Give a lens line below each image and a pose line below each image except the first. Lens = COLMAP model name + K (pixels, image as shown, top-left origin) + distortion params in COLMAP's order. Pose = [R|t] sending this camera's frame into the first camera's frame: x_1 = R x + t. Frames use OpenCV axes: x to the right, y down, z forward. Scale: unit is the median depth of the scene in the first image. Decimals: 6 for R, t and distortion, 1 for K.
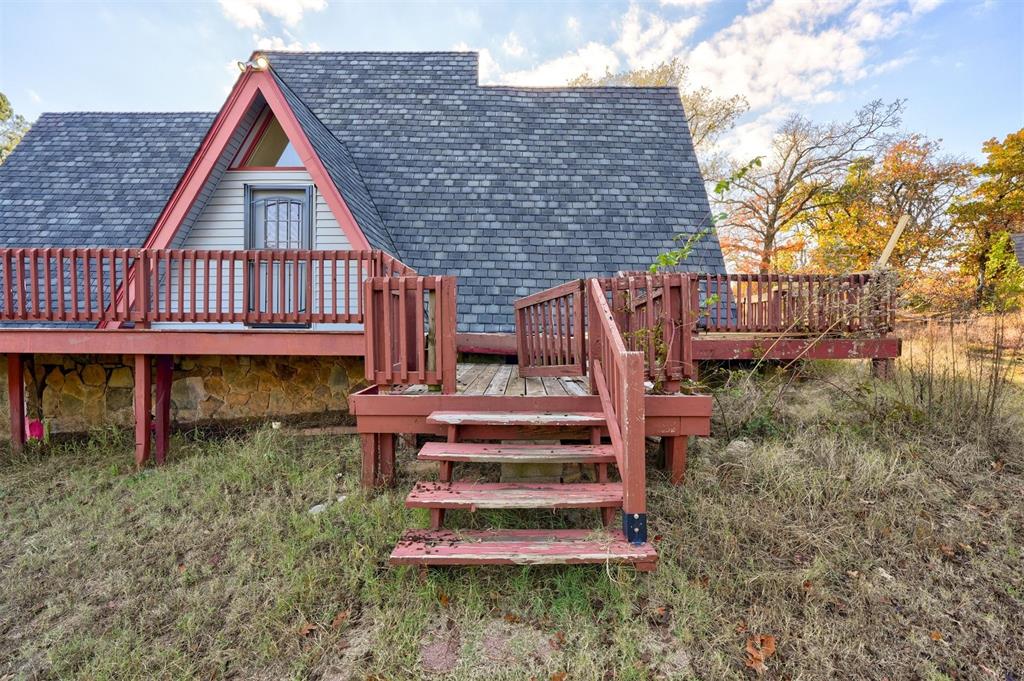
lens RADIAL K [[477.6, 0, 513.2], [0, 477.6, 339.3], [0, 0, 1]] dist [-0.011126, 0.004117]
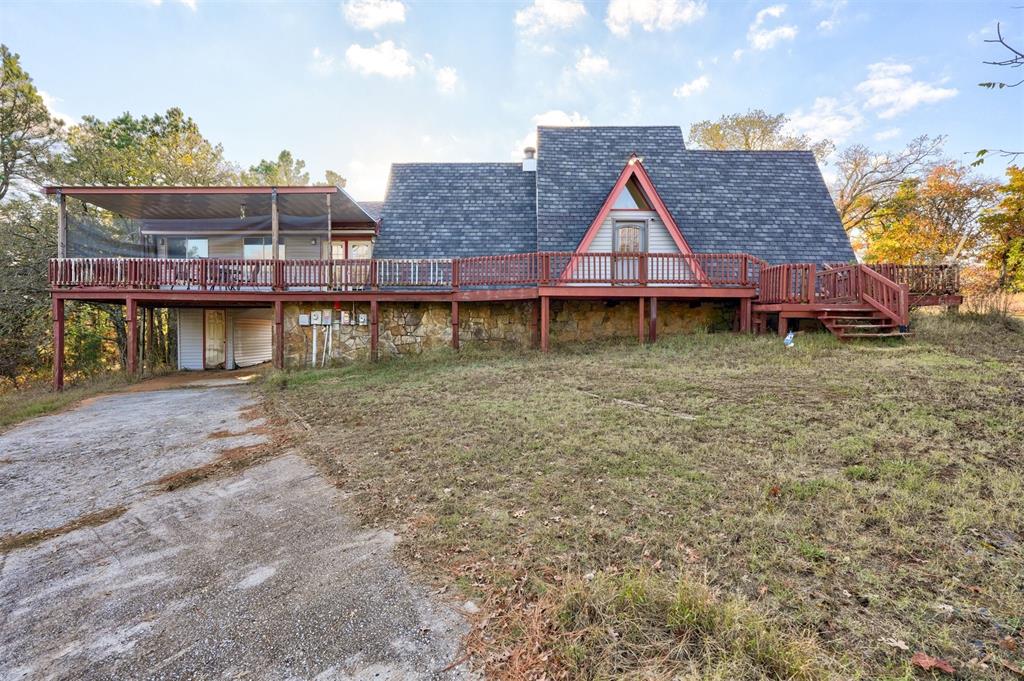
lens RADIAL K [[477.6, 0, 509.4], [0, 477.6, 340.9], [0, 0, 1]] dist [-0.011126, 0.004117]
pose [[0.999600, 0.004763, -0.027879, -0.646090], [-0.004505, 0.999947, 0.009304, 0.108776], [0.027922, -0.009175, 0.999568, -0.662950]]
